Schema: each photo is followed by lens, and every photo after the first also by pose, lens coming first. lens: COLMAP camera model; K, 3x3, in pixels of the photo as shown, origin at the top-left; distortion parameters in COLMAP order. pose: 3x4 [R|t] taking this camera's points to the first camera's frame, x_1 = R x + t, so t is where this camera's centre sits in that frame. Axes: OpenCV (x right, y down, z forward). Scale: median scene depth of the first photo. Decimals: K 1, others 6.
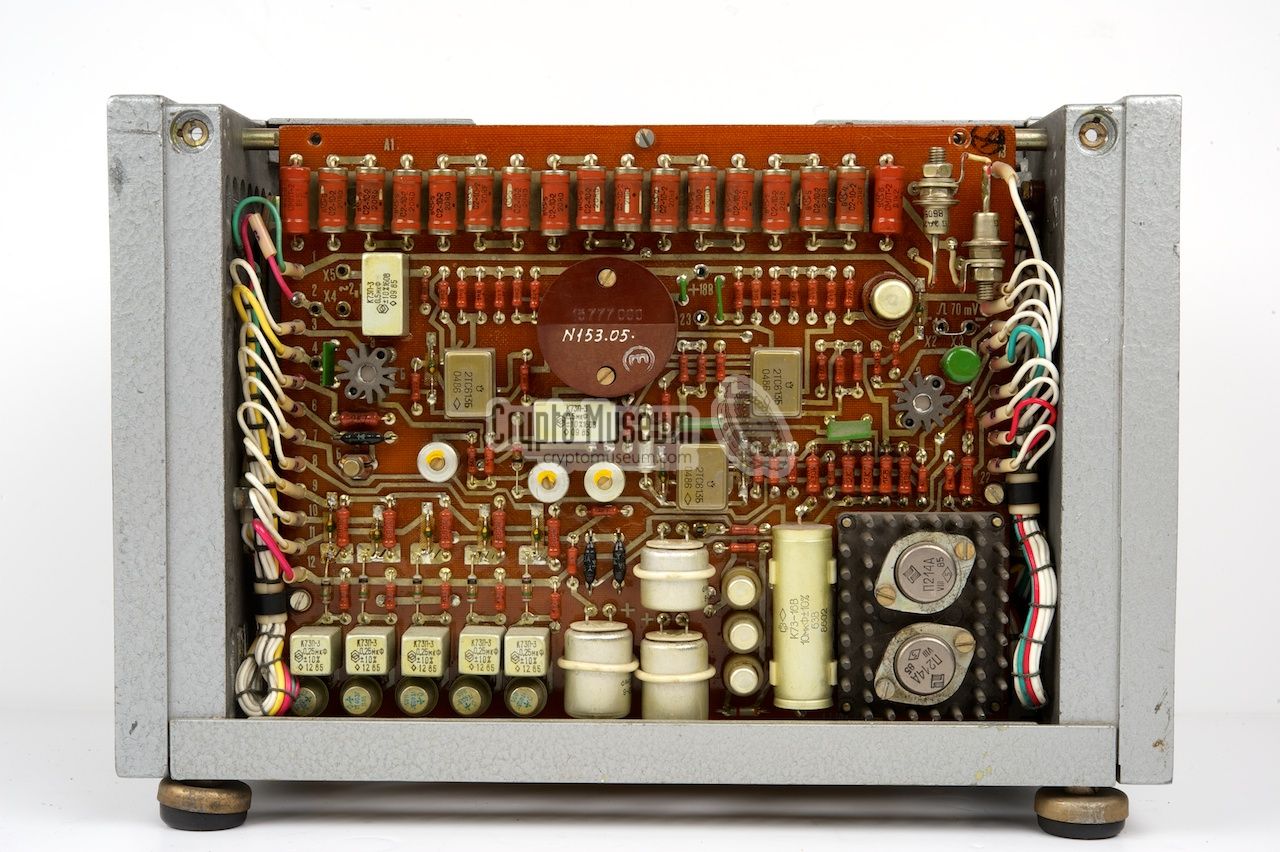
lens RADIAL K [[2194.3, 0, 640.0], [0, 2194.3, 426.0], [0, 0, 1]] dist [0.017032, 0.232806]
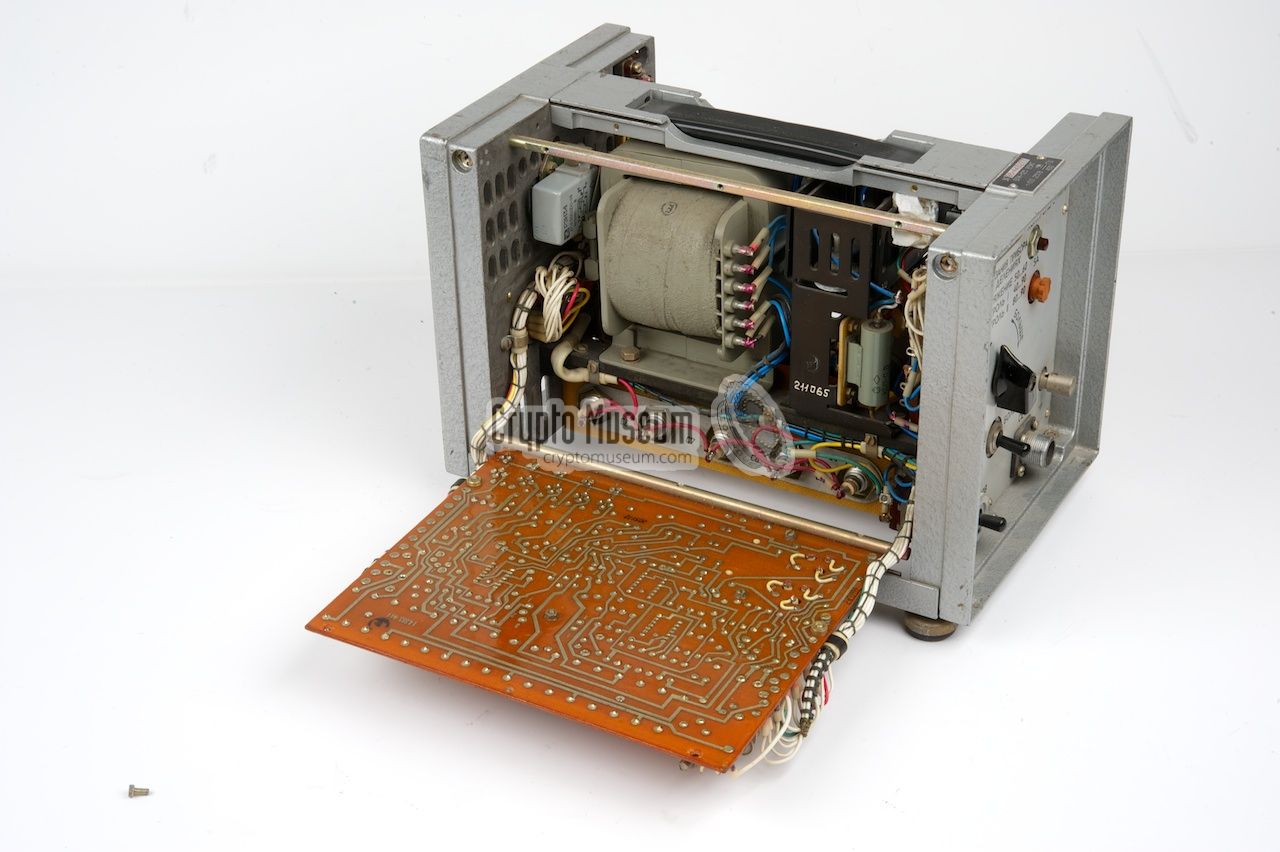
lens RADIAL K [[2194.3, 0, 640.0], [0, 2194.3, 426.0], [0, 0, 1]] dist [0.017032, 0.232806]
pose [[0.874434, 0.225932, -0.429326, 0.694975], [0.003590, 0.881904, 0.471415, -0.750382], [0.485132, -0.413762, 0.770356, -0.344570]]
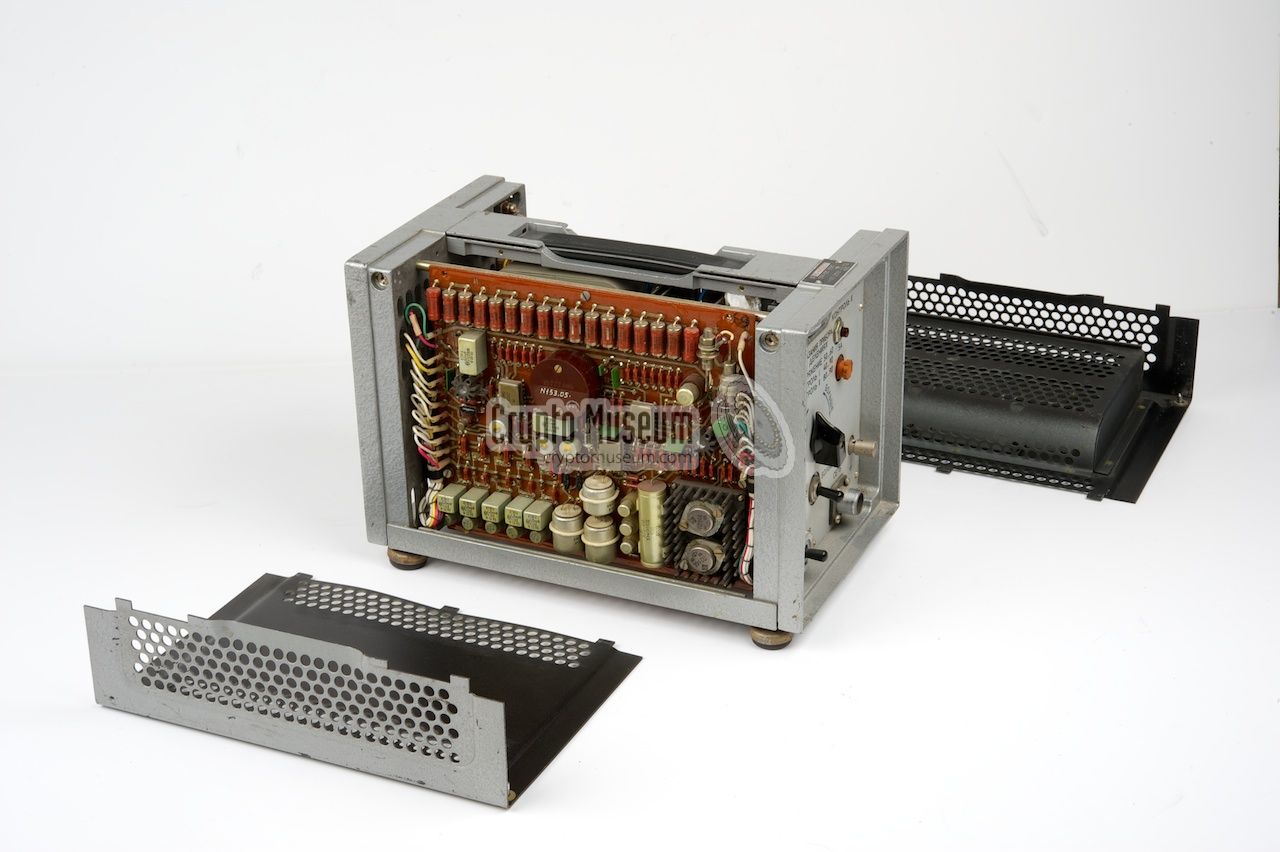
lens RADIAL K [[2194.3, 0, 640.0], [0, 2194.3, 426.0], [0, 0, 1]] dist [0.017032, 0.232806]
pose [[0.914163, 0.152289, -0.375652, 0.842401], [0.006298, 0.921293, 0.388818, -0.821770], [0.405298, -0.357809, 0.841253, -0.742088]]
